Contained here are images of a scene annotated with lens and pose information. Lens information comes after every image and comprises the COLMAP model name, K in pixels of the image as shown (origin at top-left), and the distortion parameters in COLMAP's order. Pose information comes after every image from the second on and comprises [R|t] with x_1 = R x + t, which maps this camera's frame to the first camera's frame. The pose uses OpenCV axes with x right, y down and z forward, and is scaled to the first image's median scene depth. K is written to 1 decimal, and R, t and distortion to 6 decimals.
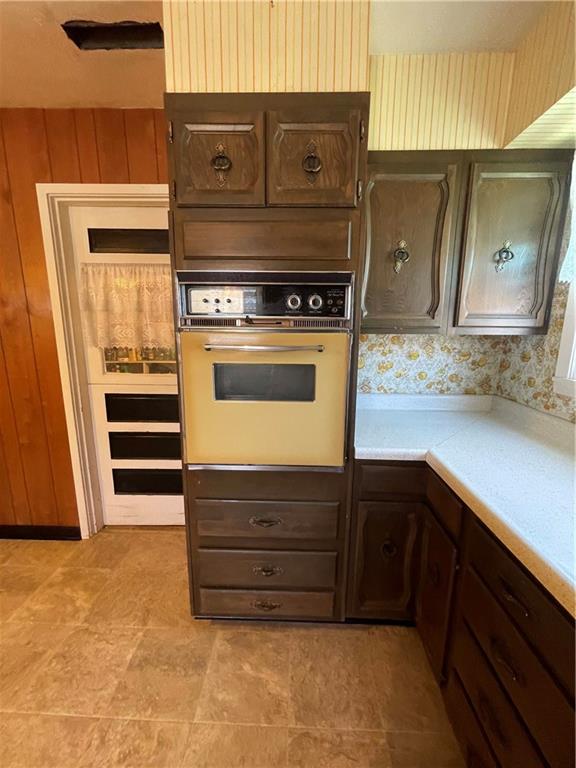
lens RADIAL K [[310.4, 0, 286.9], [0, 310.4, 383.3], [0, 0, 1]] dist [-0.003863, -0.000271]
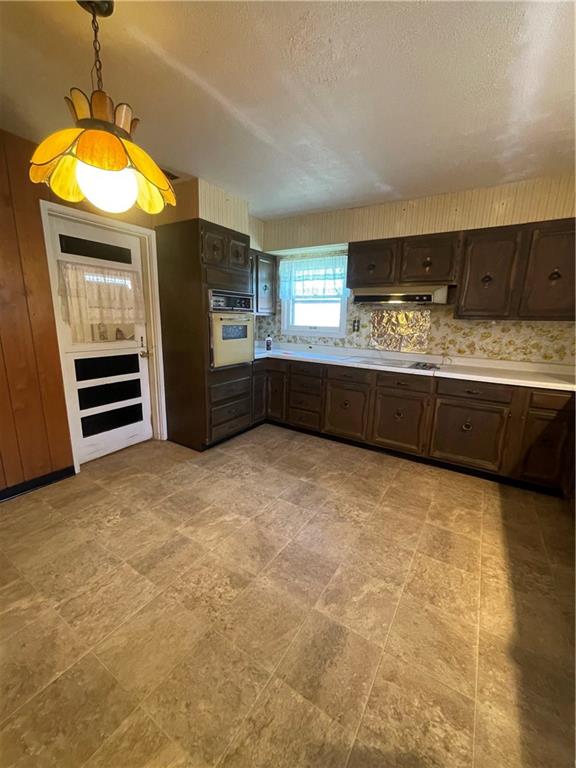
lens RADIAL K [[310.4, 0, 289.5], [0, 310.4, 383.6], [0, 0, 1]] dist [-0.003863, -0.000271]
pose [[0.510512, -0.178503, 0.841138, -1.593253], [0.139454, 0.982452, 0.123853, 0.125424], [-0.848487, 0.054072, 0.526447, -0.598207]]
